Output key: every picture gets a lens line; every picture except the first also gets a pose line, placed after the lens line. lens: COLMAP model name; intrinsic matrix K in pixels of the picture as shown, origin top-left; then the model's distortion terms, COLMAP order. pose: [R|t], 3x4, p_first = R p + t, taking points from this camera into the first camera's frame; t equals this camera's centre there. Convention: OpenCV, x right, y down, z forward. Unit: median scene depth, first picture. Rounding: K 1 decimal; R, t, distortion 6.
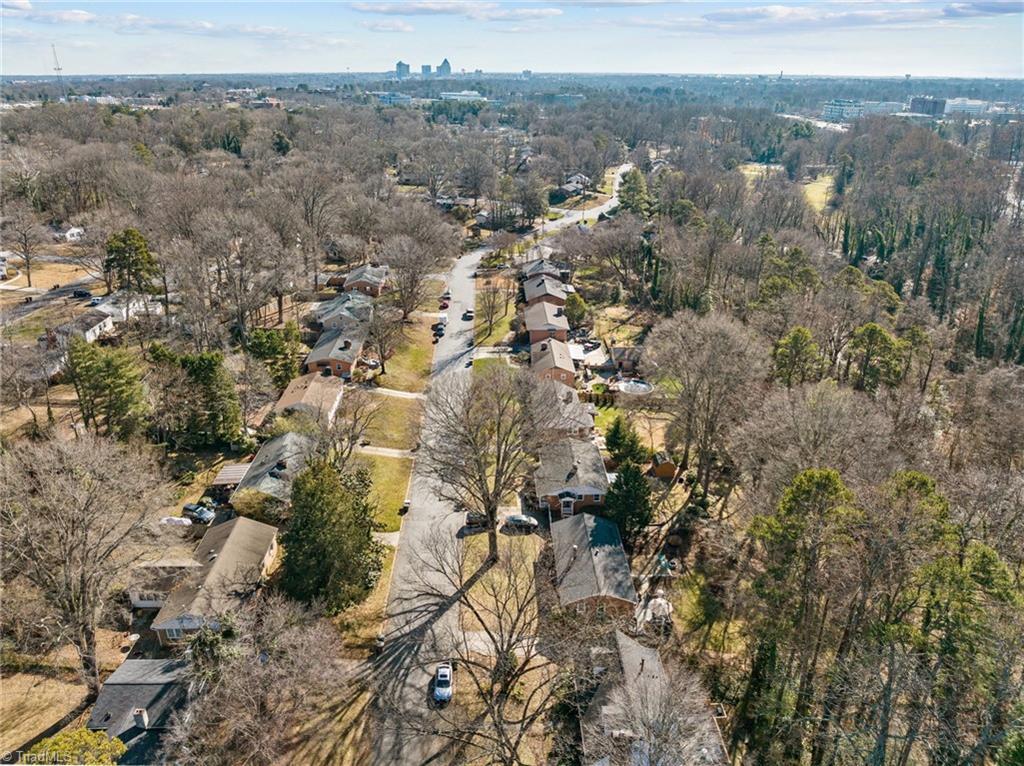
lens RADIAL K [[752.8, 0, 515.0], [0, 752.8, 286.4], [0, 0, 1]] dist [-0.036070, 0.003671]
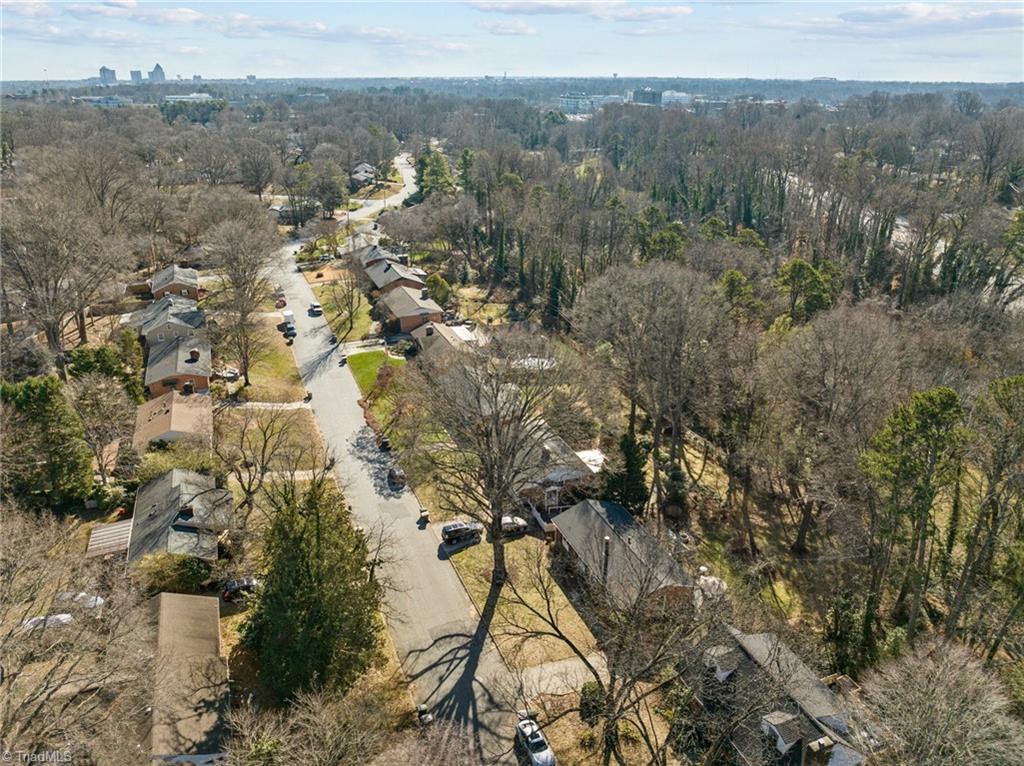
lens RADIAL K [[752.8, 0, 515.0], [0, 752.8, 286.4], [0, 0, 1]] dist [-0.036070, 0.003671]
pose [[0.941473, -0.096493, 0.322983, -0.136511], [0.097691, 0.995138, 0.012542, 0.024918], [-0.322622, 0.019744, 0.946322, 0.123866]]
